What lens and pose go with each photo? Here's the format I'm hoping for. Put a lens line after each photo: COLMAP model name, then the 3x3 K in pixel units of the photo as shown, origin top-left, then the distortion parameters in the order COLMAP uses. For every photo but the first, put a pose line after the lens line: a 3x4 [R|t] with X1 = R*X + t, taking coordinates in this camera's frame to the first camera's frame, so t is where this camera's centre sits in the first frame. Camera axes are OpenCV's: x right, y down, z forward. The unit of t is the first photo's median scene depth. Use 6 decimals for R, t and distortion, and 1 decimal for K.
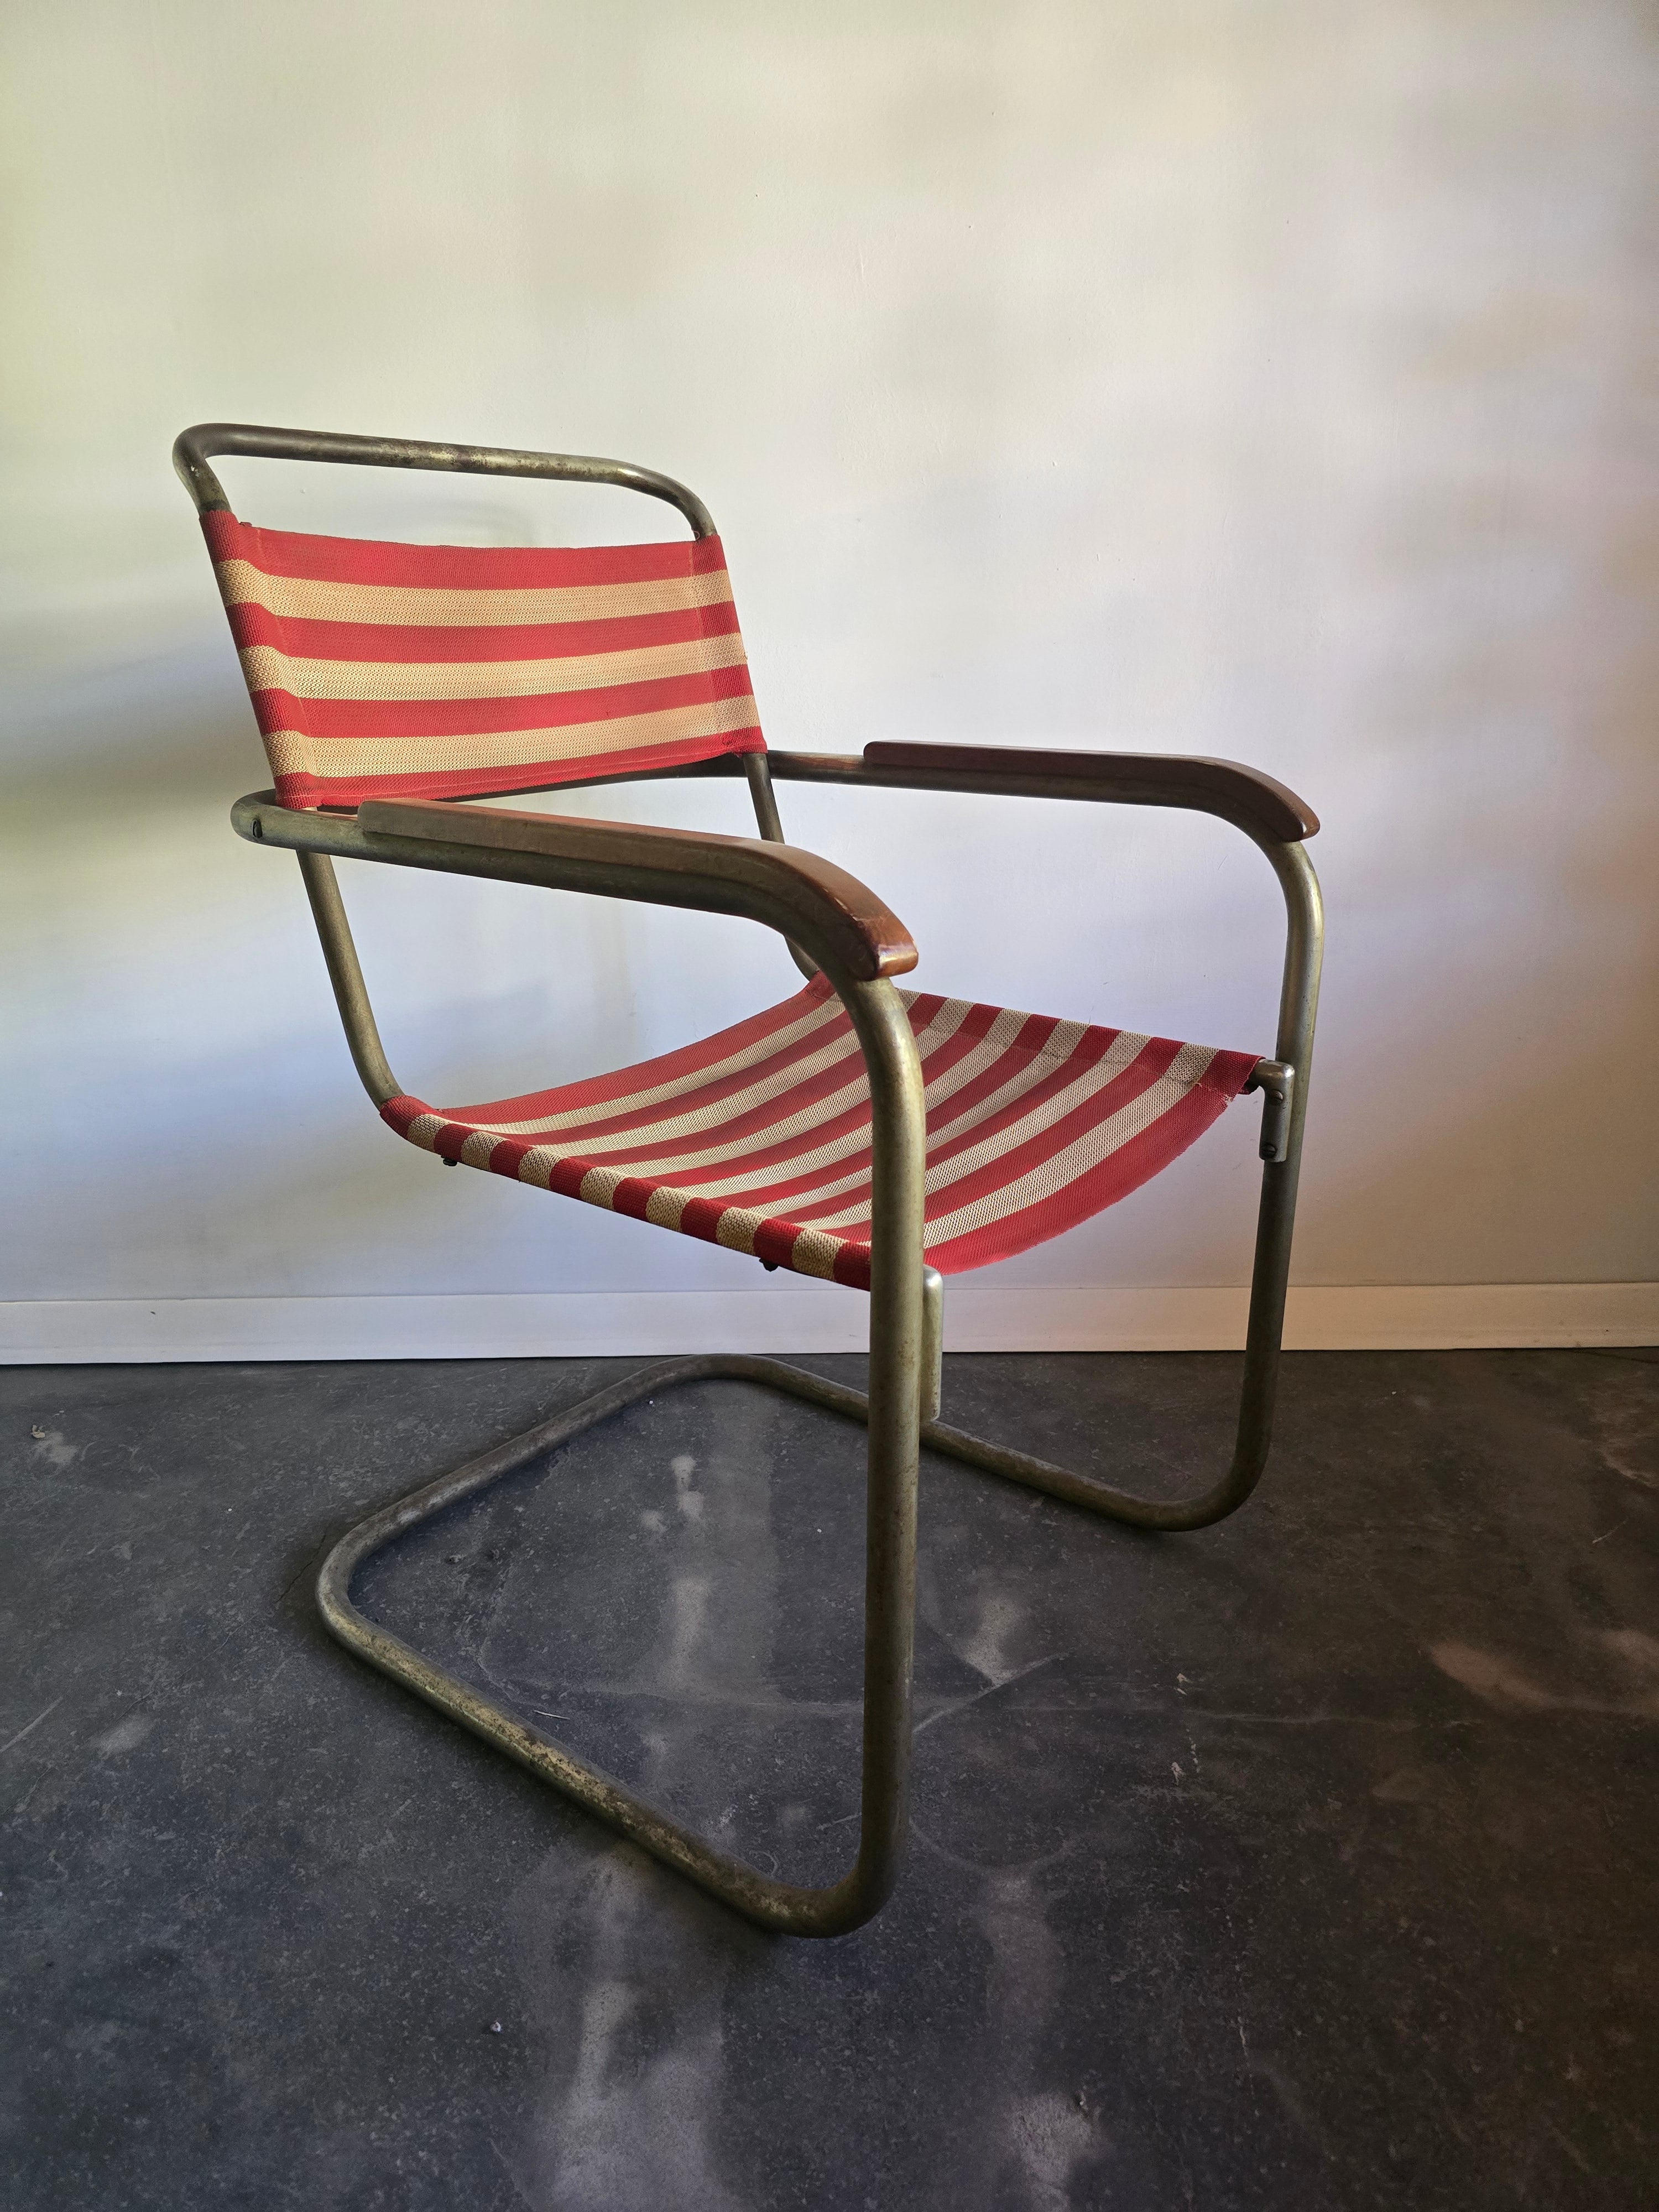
lens RADIAL K [[1534.2, 0, 814.4], [0, 1534.2, 1113.7], [0, 0, 1]] dist [0.024432, -0.035604]
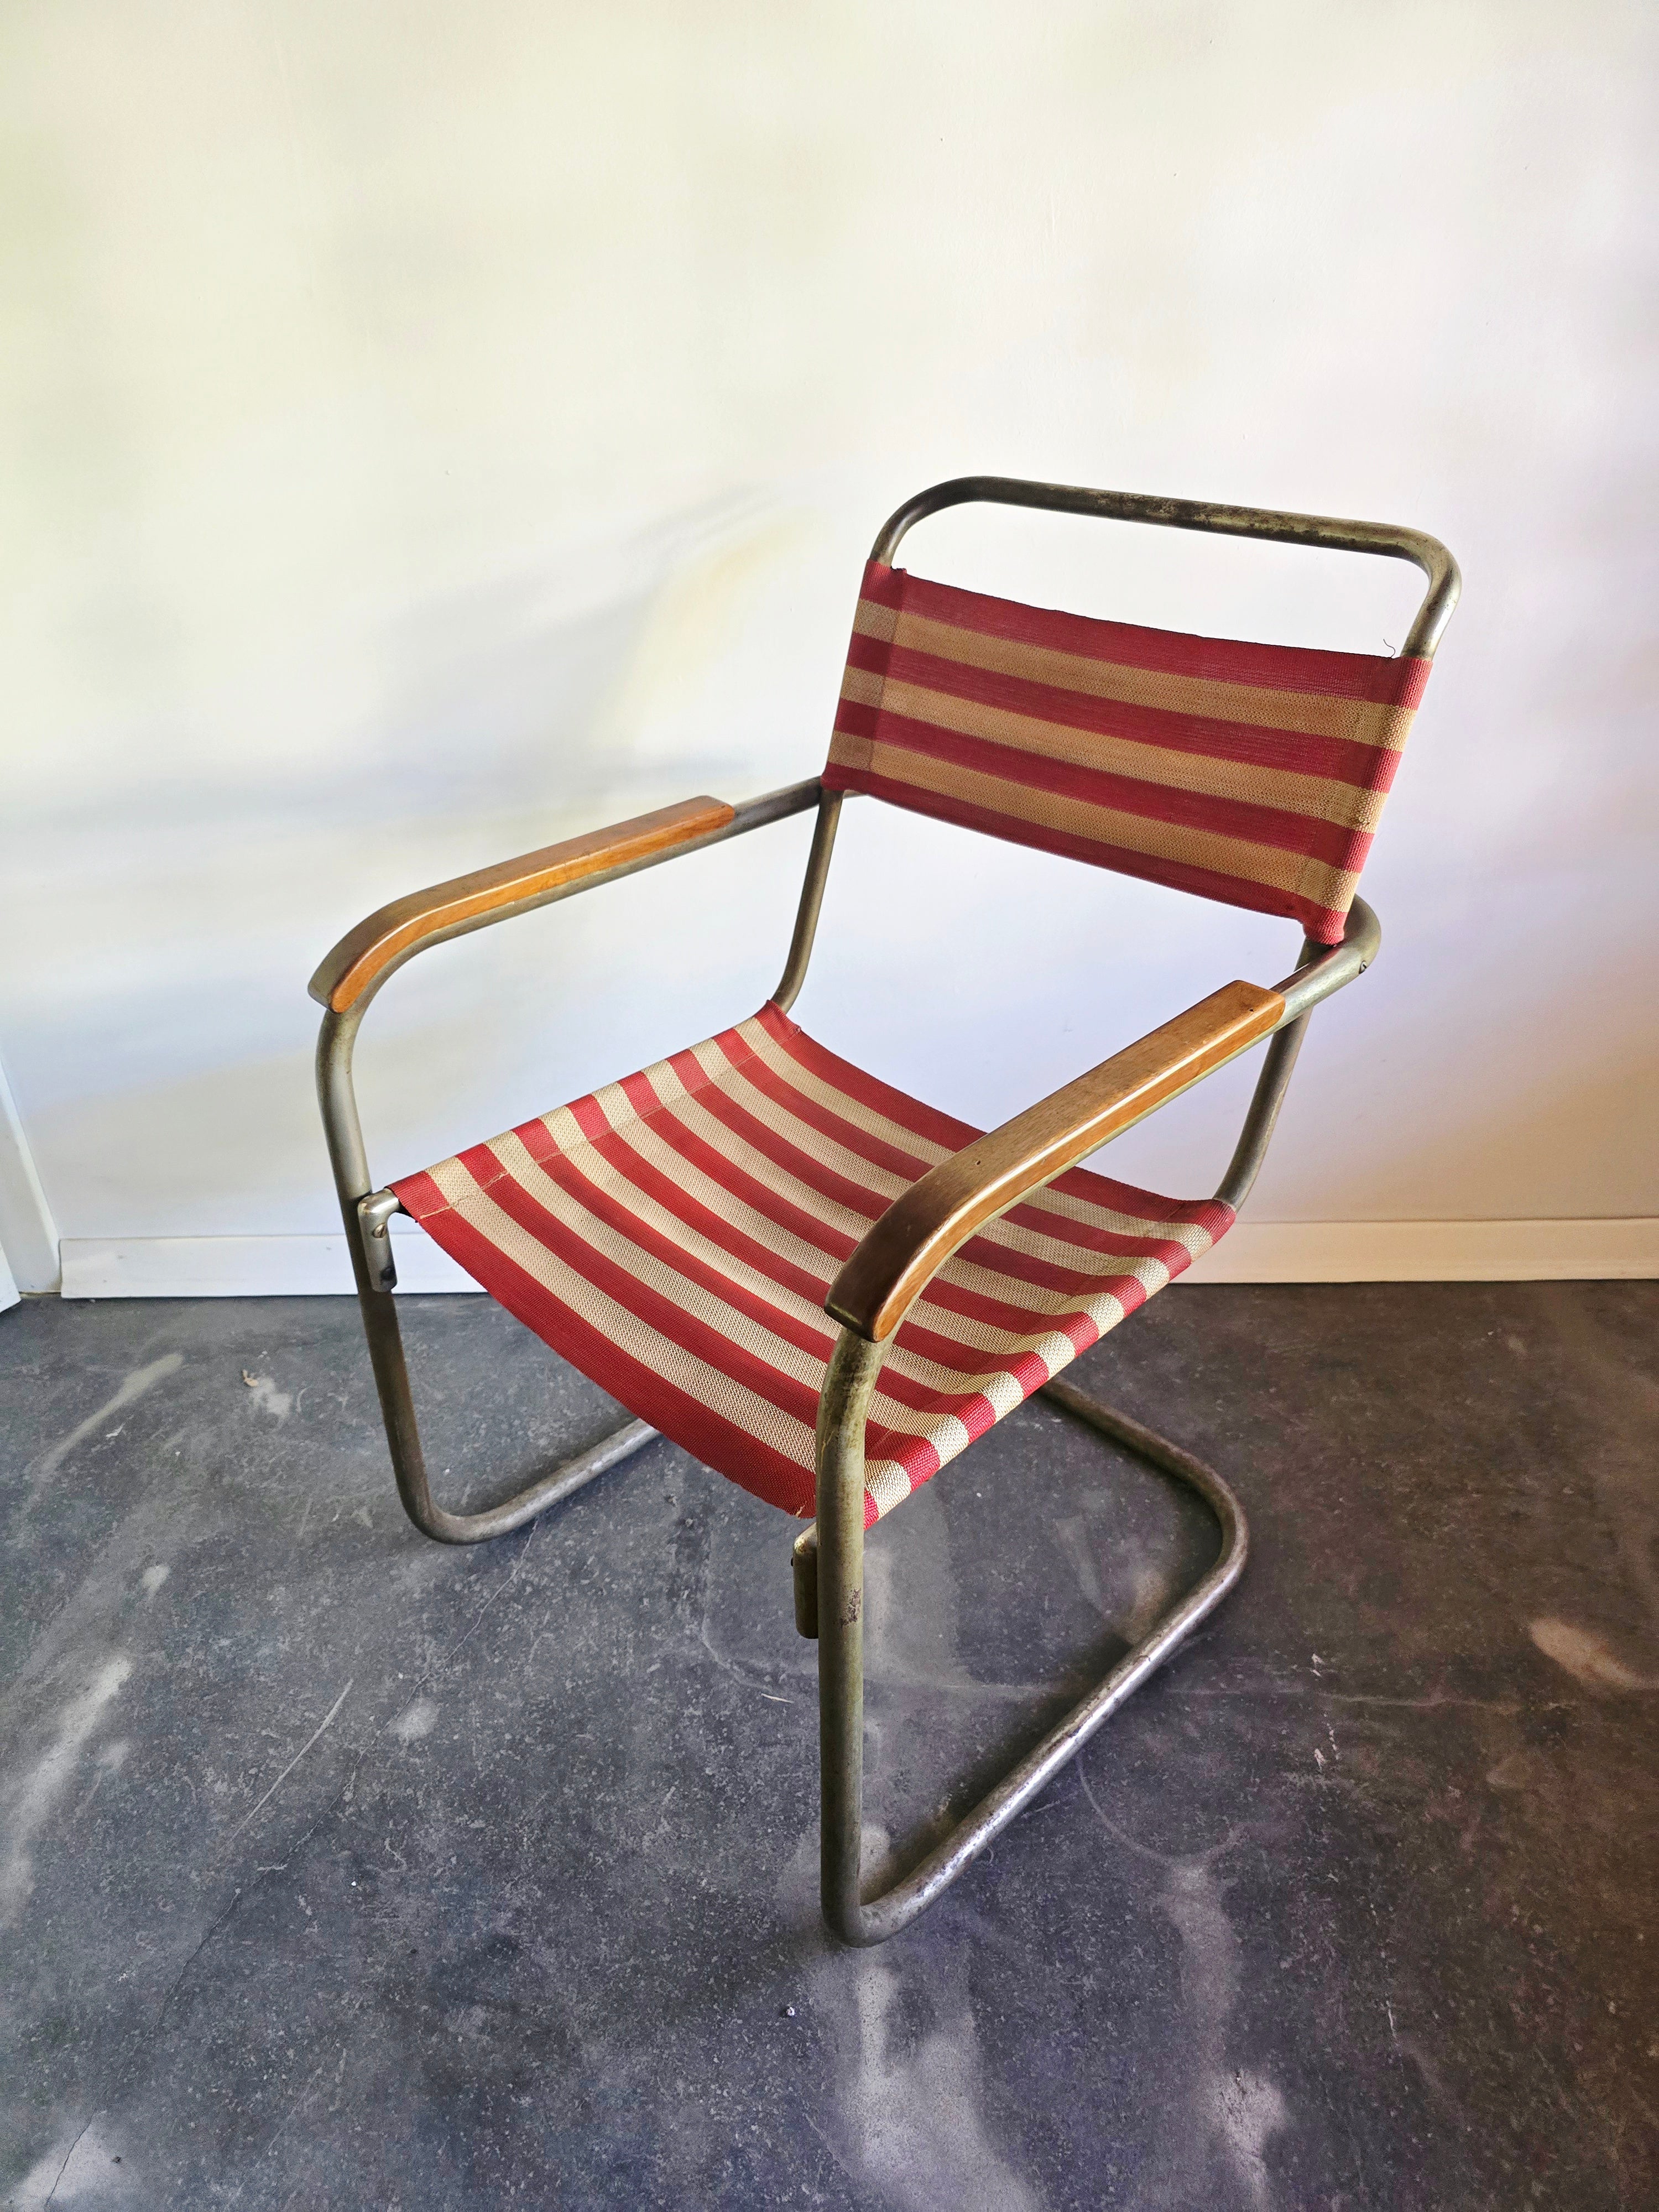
lens RADIAL K [[1534.2, 0, 785.5], [0, 1534.2, 1122.7], [0, 0, 1]] dist [0.024432, -0.035604]
pose [[0.999964, -0.007233, -0.004366, -0.157929], [0.008098, 0.967871, 0.251318, -0.329625], [0.002408, -0.251344, 0.967895, -0.020858]]
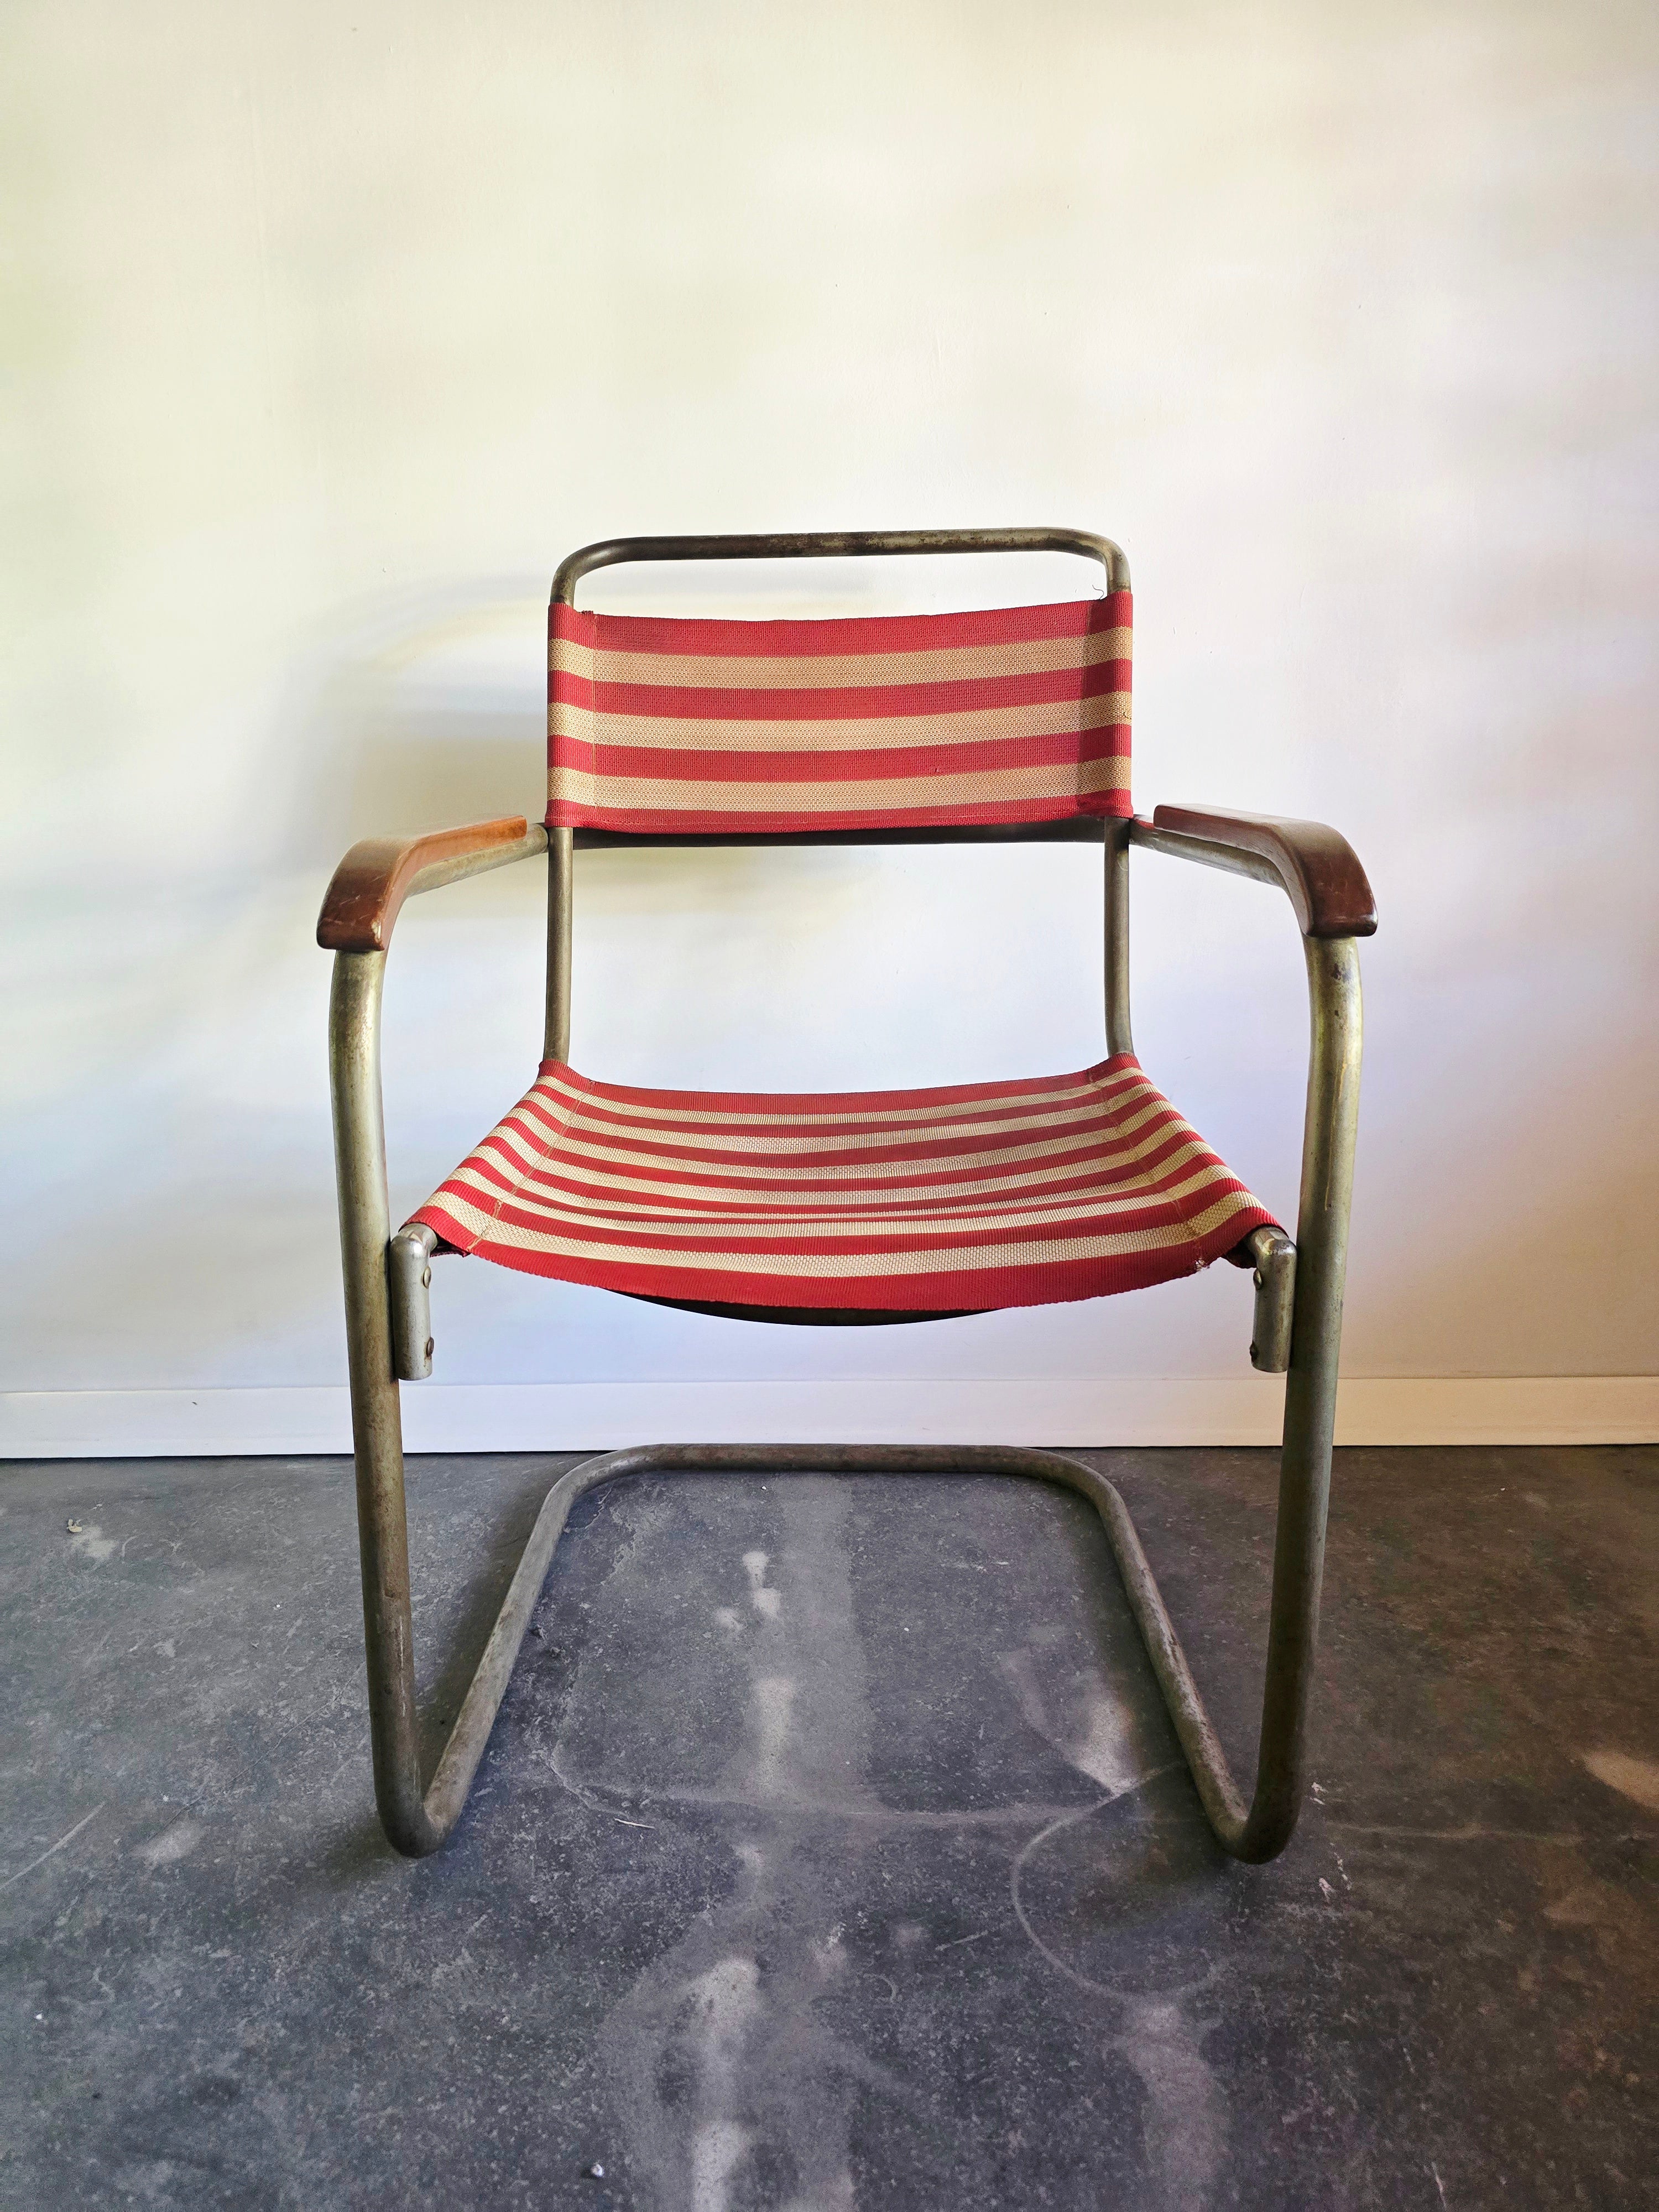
lens RADIAL K [[1534.2, 0, 797.4], [0, 1534.2, 1094.4], [0, 0, 1]] dist [0.024432, -0.035604]
pose [[0.999933, -0.000307, -0.011551, -0.063235], [-0.000858, 0.994920, -0.100664, 0.049920], [0.011523, 0.100667, 0.994853, 0.042048]]
